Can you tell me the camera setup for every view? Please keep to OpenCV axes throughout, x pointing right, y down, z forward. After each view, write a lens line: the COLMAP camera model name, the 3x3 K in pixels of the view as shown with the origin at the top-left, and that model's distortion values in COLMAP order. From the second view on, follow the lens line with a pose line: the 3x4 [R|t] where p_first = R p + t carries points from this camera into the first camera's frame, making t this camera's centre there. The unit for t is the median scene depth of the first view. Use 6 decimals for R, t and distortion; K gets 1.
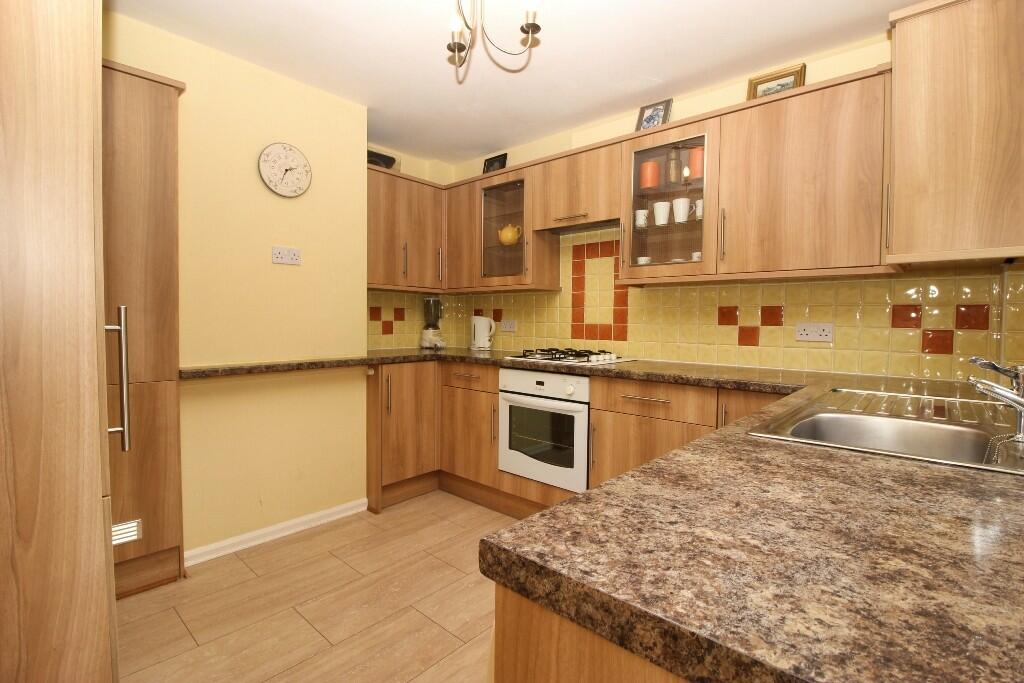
lens RADIAL K [[476.8, 0, 512.0], [0, 476.8, 341.5], [0, 0, 1]] dist [-0.011322, 0.000008]
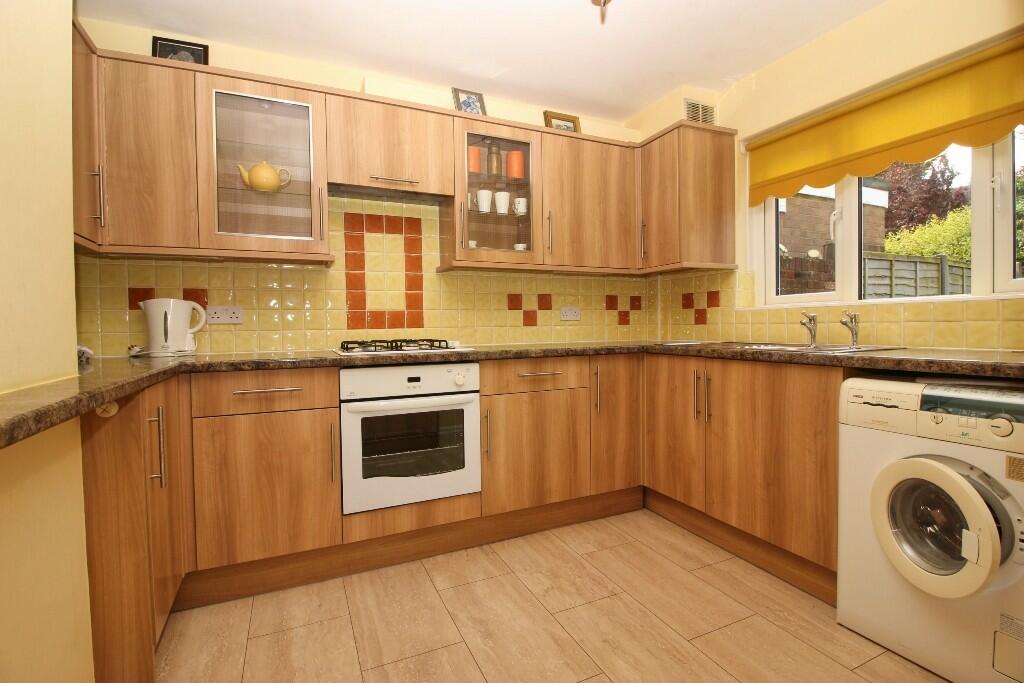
lens RADIAL K [[476.8, 0, 512.0], [0, 476.8, 341.5], [0, 0, 1]] dist [-0.011322, 0.000008]
pose [[0.395465, -0.047337, 0.917260, -0.617004], [0.058977, 0.997919, 0.026072, 0.012301], [-0.916585, 0.043787, 0.397434, 0.533953]]
